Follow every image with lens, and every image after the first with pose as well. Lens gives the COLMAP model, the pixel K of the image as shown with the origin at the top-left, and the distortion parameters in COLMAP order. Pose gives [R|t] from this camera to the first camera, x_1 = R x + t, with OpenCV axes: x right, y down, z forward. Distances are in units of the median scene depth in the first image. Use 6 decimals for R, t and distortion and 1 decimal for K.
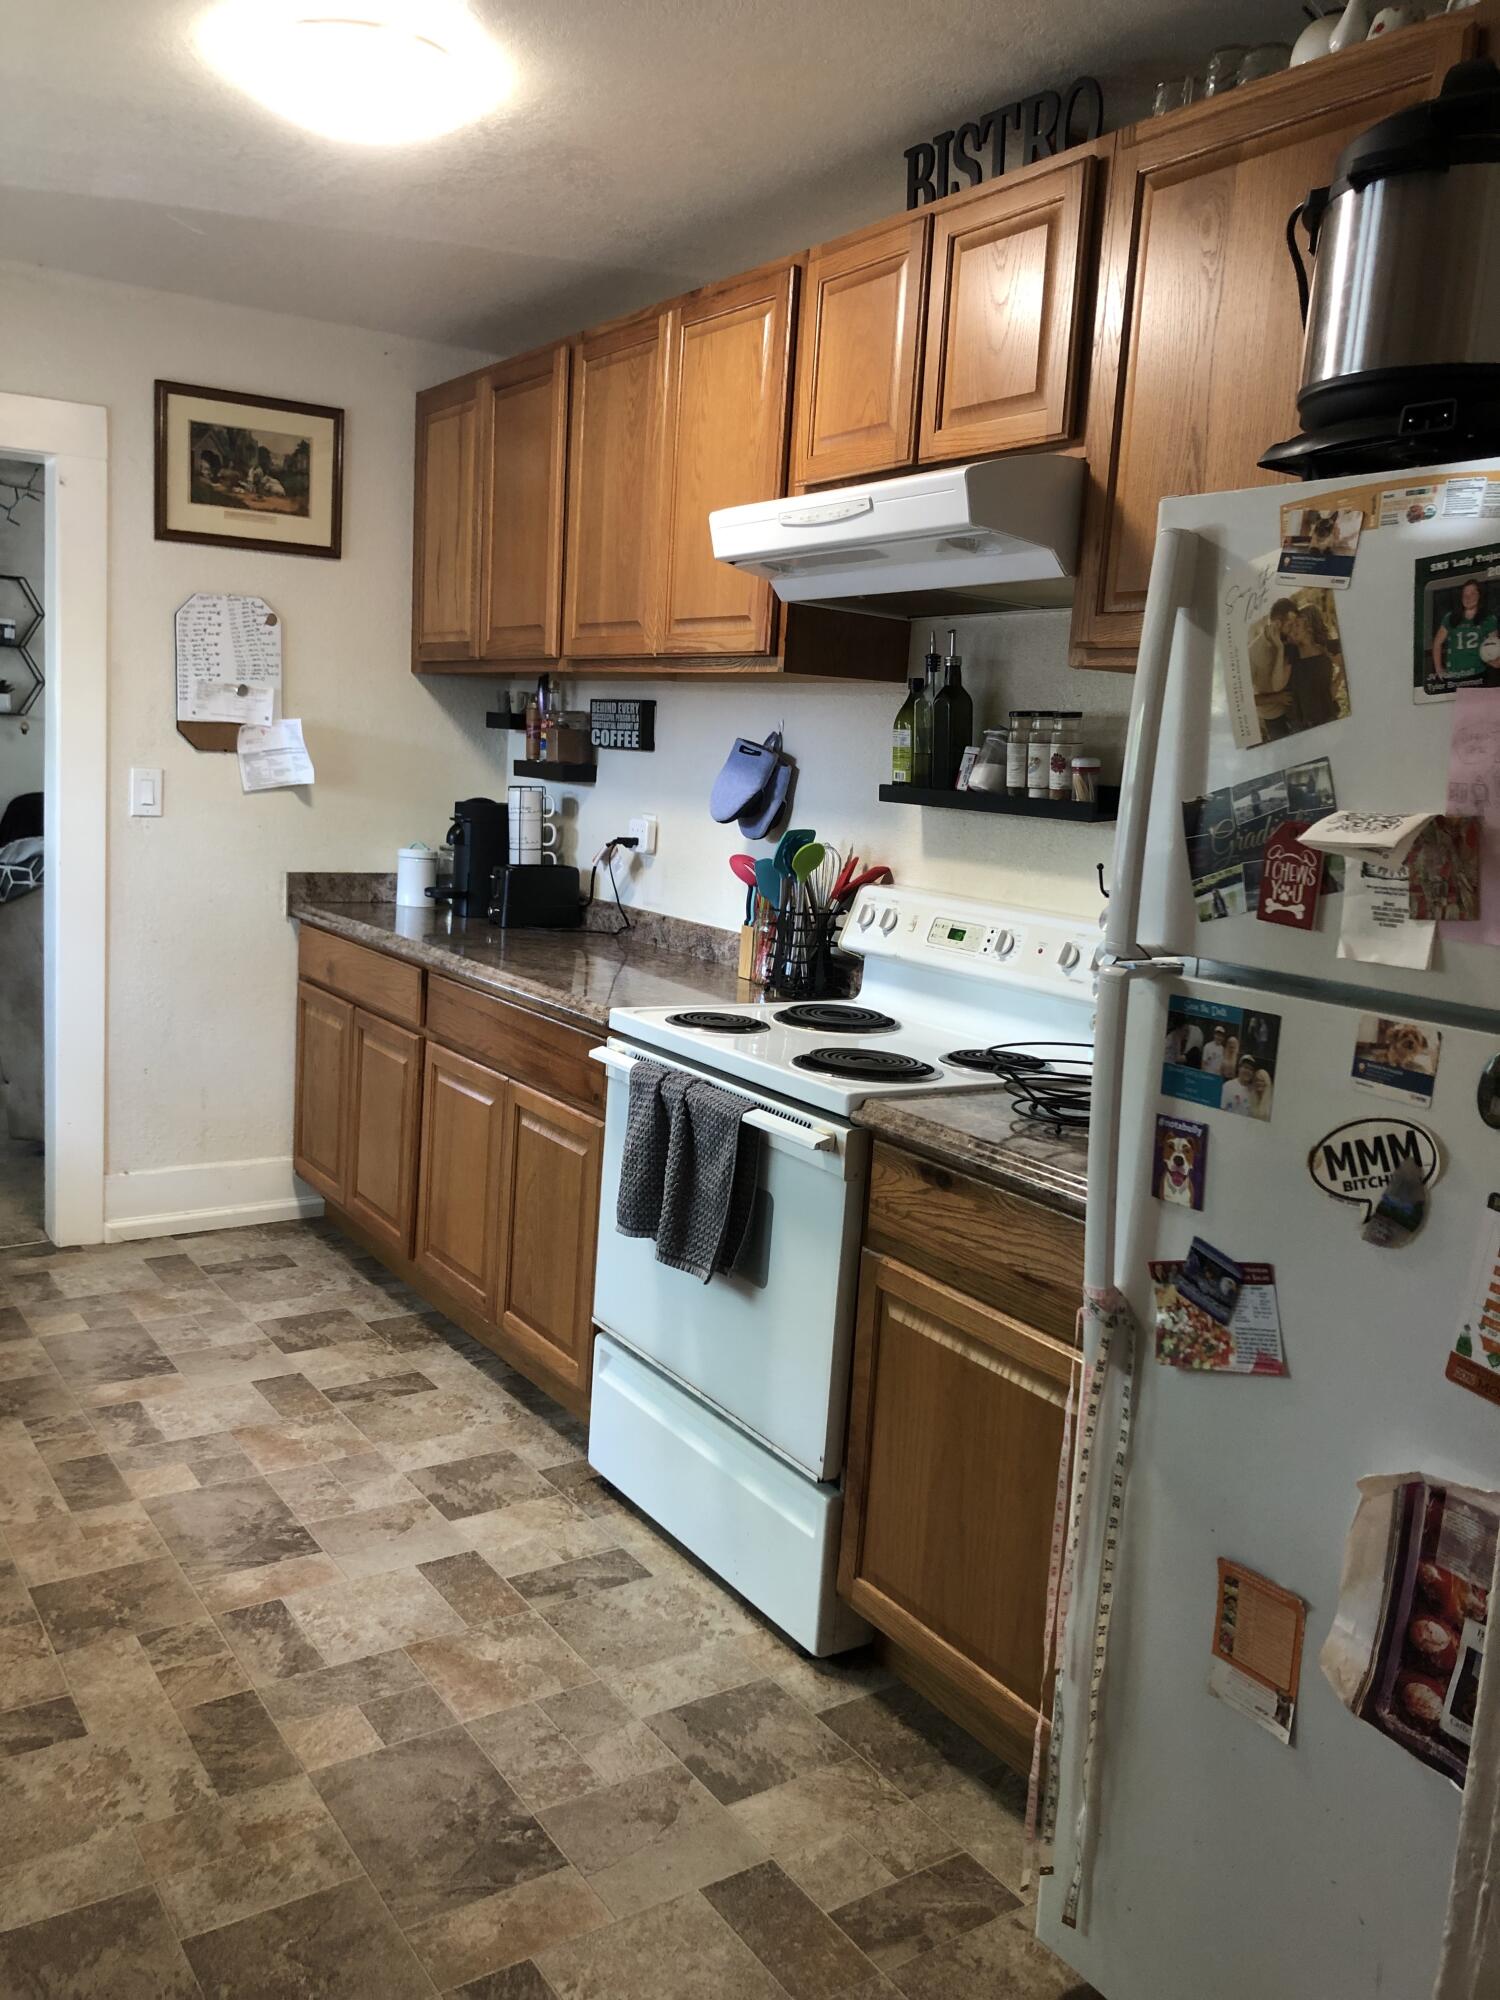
lens RADIAL K [[1682.5, 0, 750.0], [0, 1682.5, 1000.0], [0, 0, 1]] dist [0.062787, -0.041648]
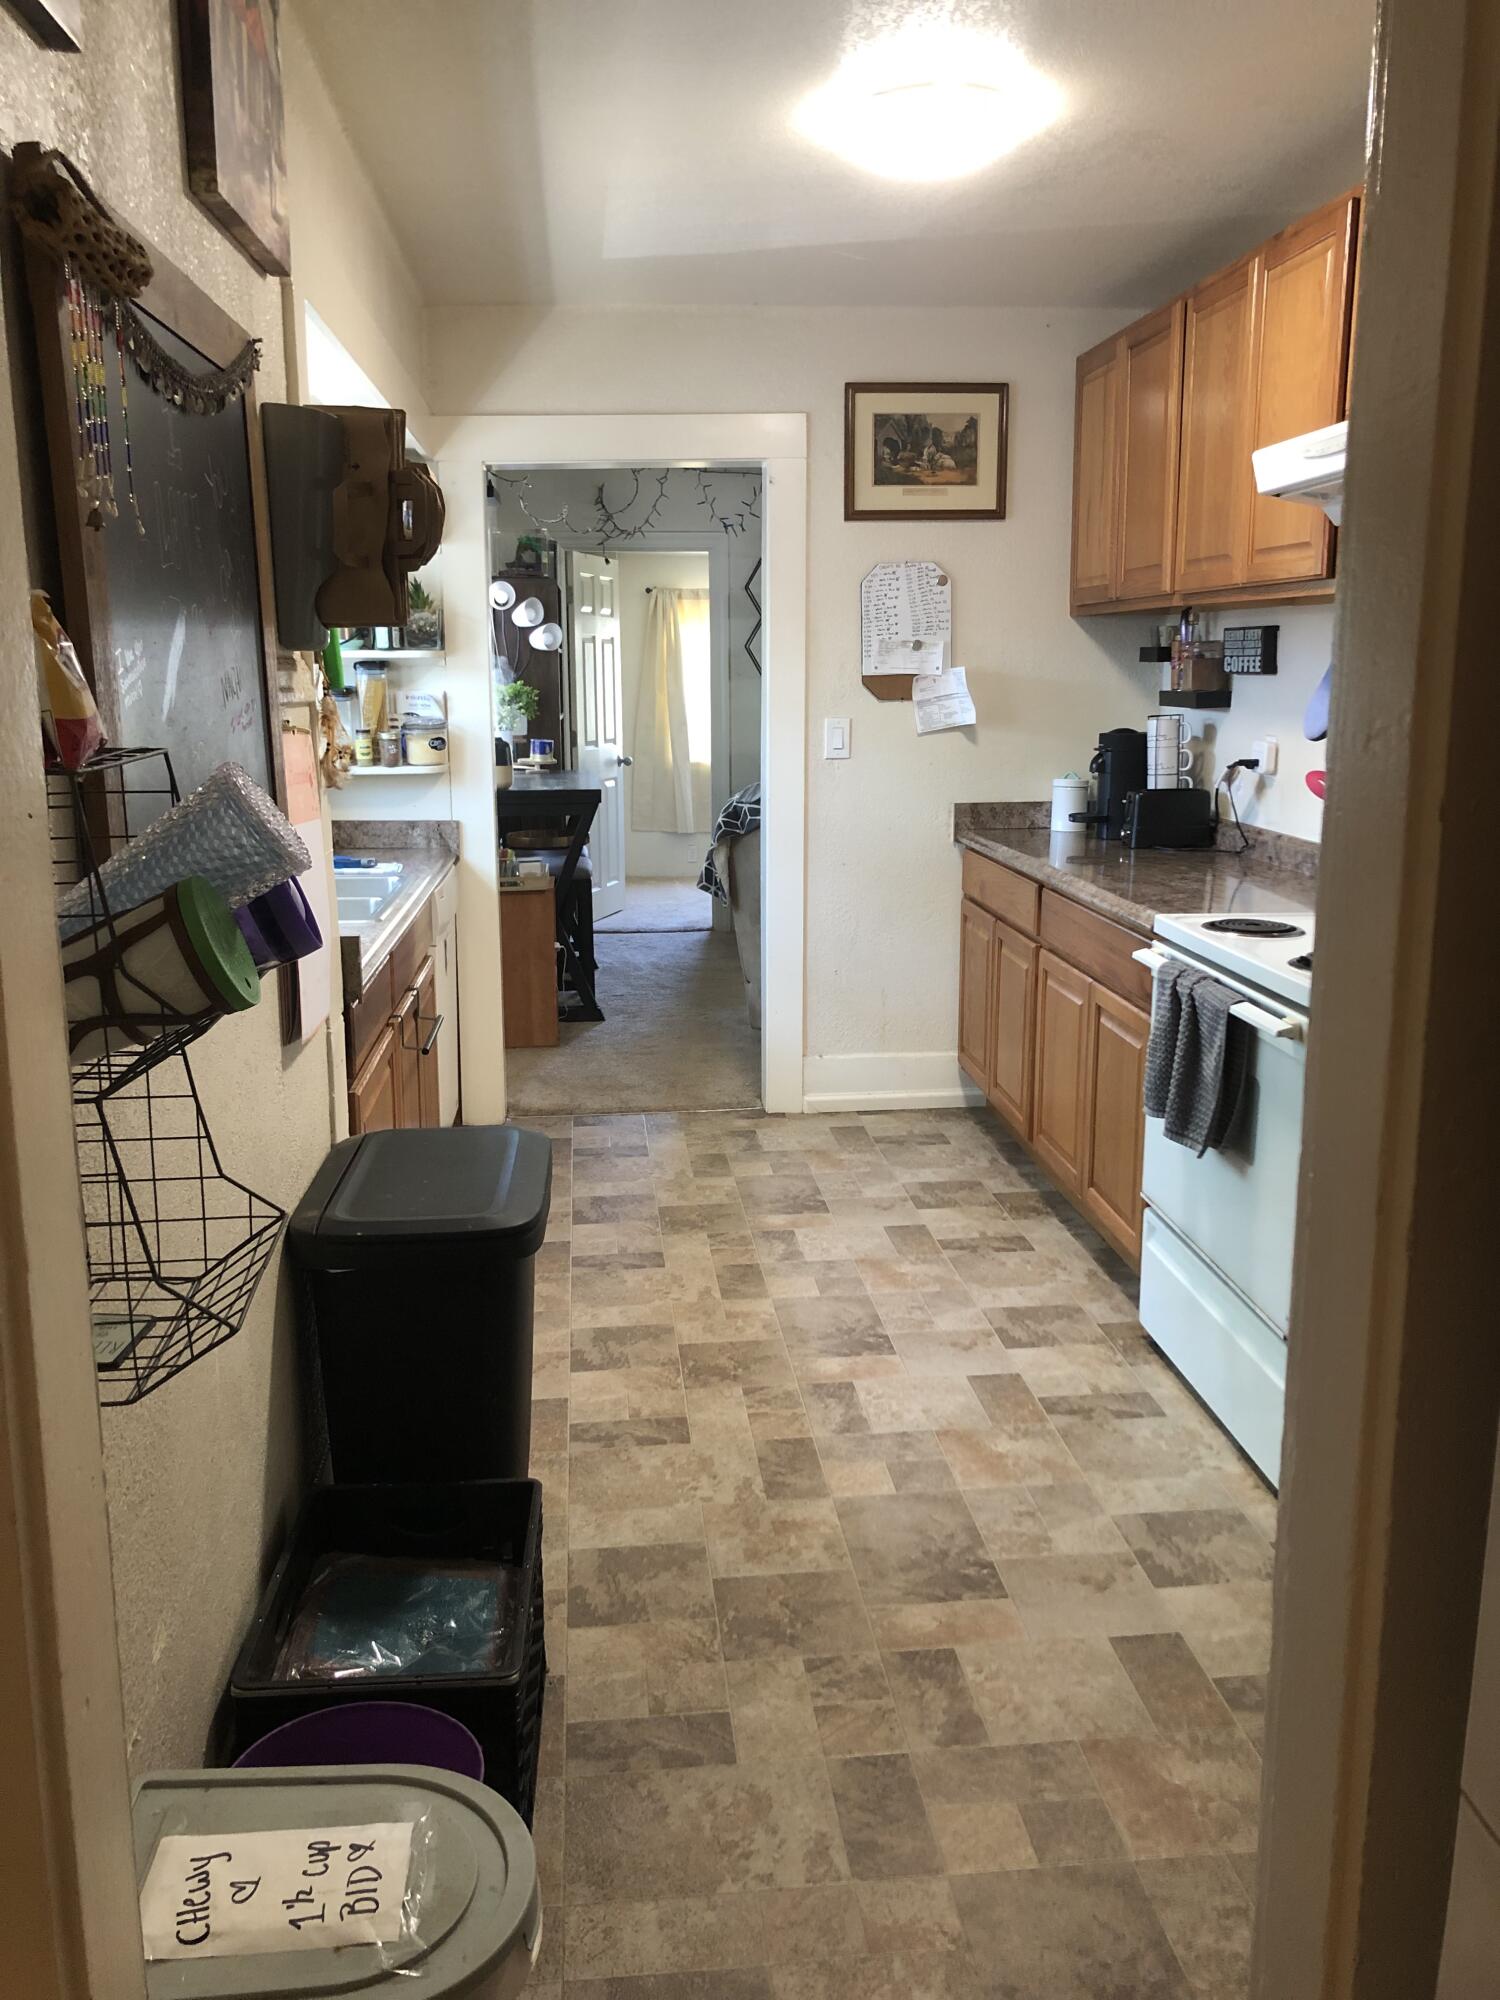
lens RADIAL K [[1663.1, 0, 750.0], [0, 1663.1, 1000.0], [0, 0, 1]] dist [0.179009, -0.385171]
pose [[0.887913, 0.032298, -0.458877, 0.152944], [-0.014912, 0.999029, 0.041462, 0.015493], [0.459770, -0.029971, 0.887532, -0.087637]]
